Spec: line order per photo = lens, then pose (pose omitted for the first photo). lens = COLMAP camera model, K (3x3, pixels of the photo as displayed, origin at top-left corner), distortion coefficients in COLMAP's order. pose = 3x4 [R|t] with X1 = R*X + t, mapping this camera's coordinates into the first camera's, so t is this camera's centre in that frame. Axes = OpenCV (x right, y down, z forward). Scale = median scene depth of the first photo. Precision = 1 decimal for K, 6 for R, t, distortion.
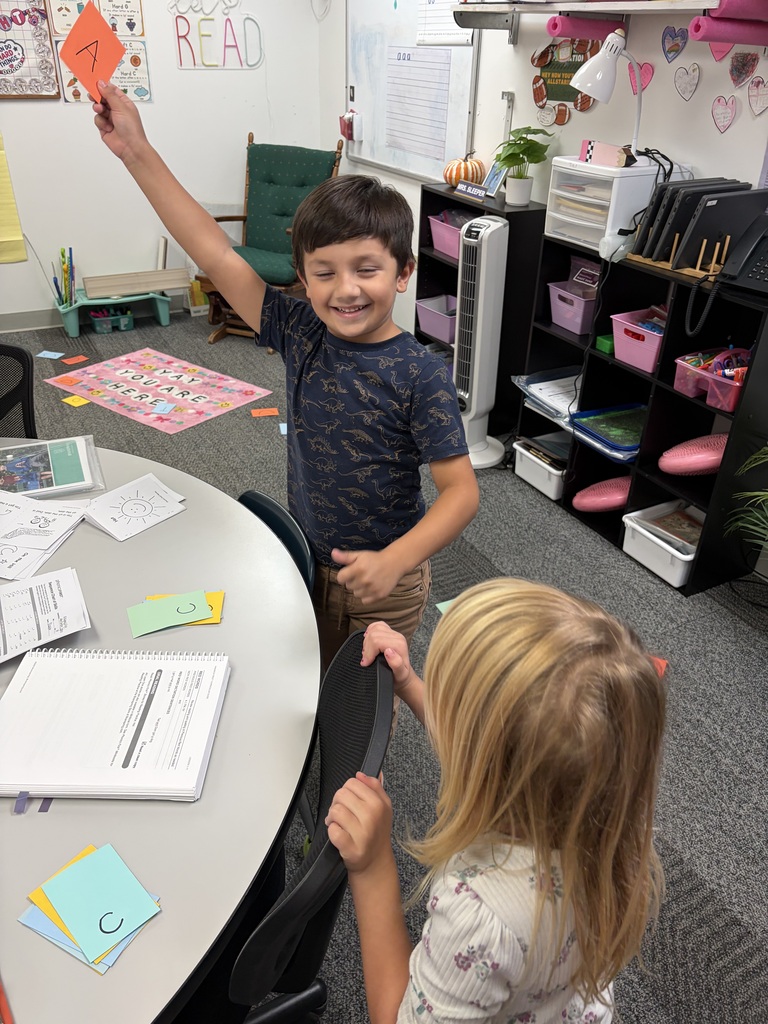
lens RADIAL K [[785.8, 0, 384.0], [0, 785.8, 512.0], [0, 0, 1]] dist [0.011517, -0.005372]
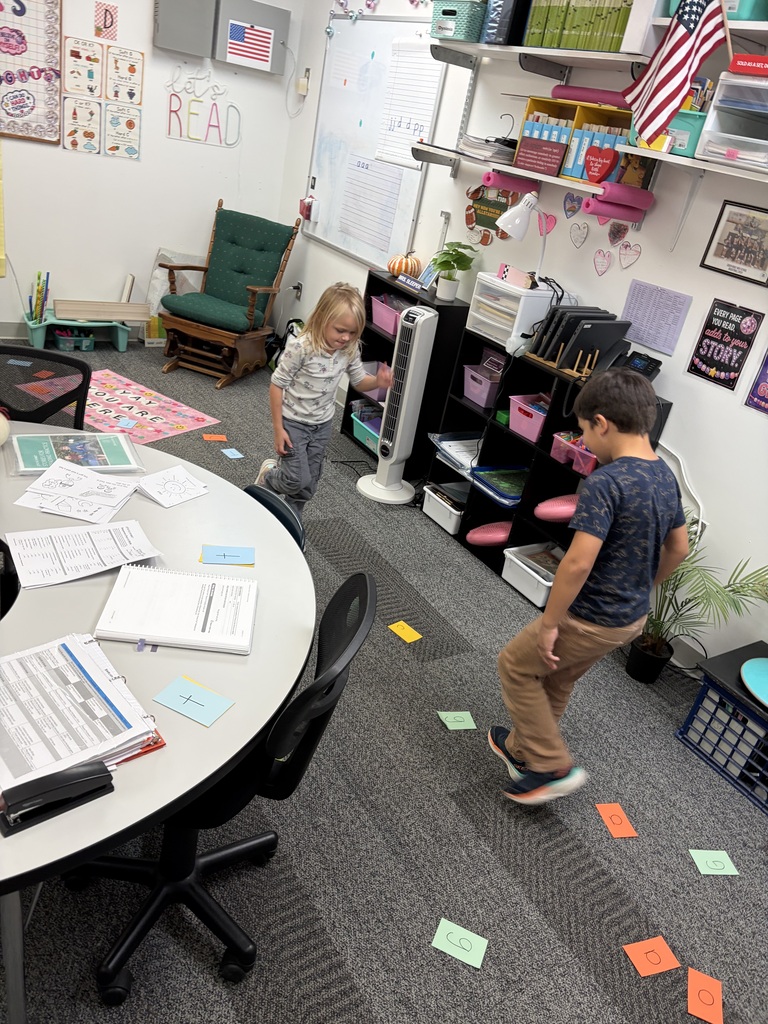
lens RADIAL K [[776.7, 0, 380.2], [0, 776.7, 510.1], [0, 0, 1]] dist [0.038348, -0.035550]
pose [[0.984149, 0.111297, 0.138068, -0.076027], [-0.101493, 0.991918, -0.076145, 0.055617], [-0.145427, 0.060926, 0.987491, -0.221543]]
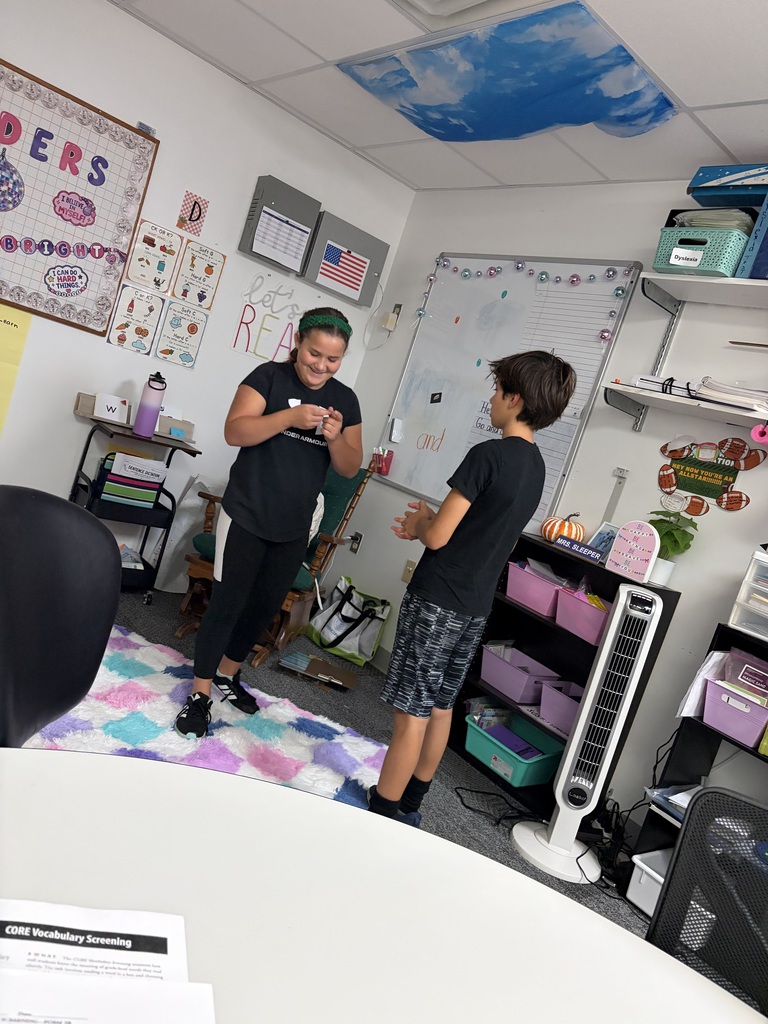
lens RADIAL K [[758.3, 0, 383.0], [0, 758.3, 509.3], [0, 0, 1]] dist [0.019094, -0.011040]
pose [[0.939219, 0.251993, 0.233170, -0.384610], [-0.142617, 0.904161, -0.402683, -0.066420], [-0.312296, 0.344954, 0.885143, 0.299758]]
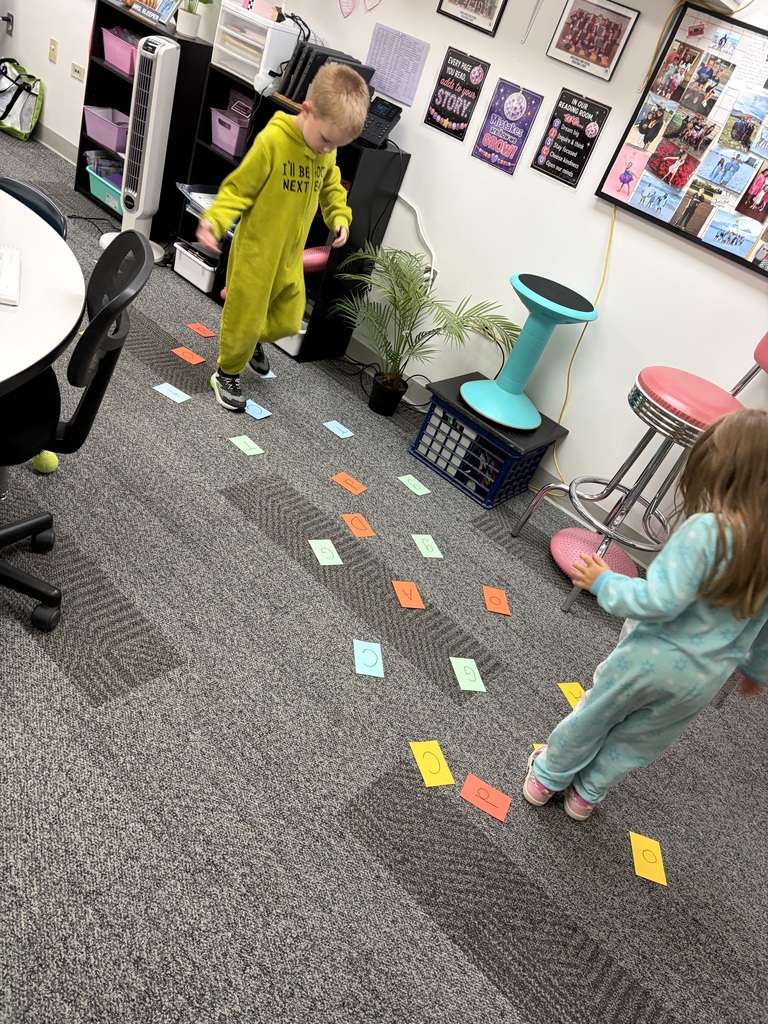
lens RADIAL K [[772.6, 0, 379.7], [0, 772.6, 515.2], [0, 0, 1]] dist [0.073208, -0.086433]
pose [[0.889952, 0.022947, 0.455476, -0.103719], [-0.078621, 0.991500, 0.103665, 0.200196], [-0.449226, -0.128067, 0.884192, -0.297812]]
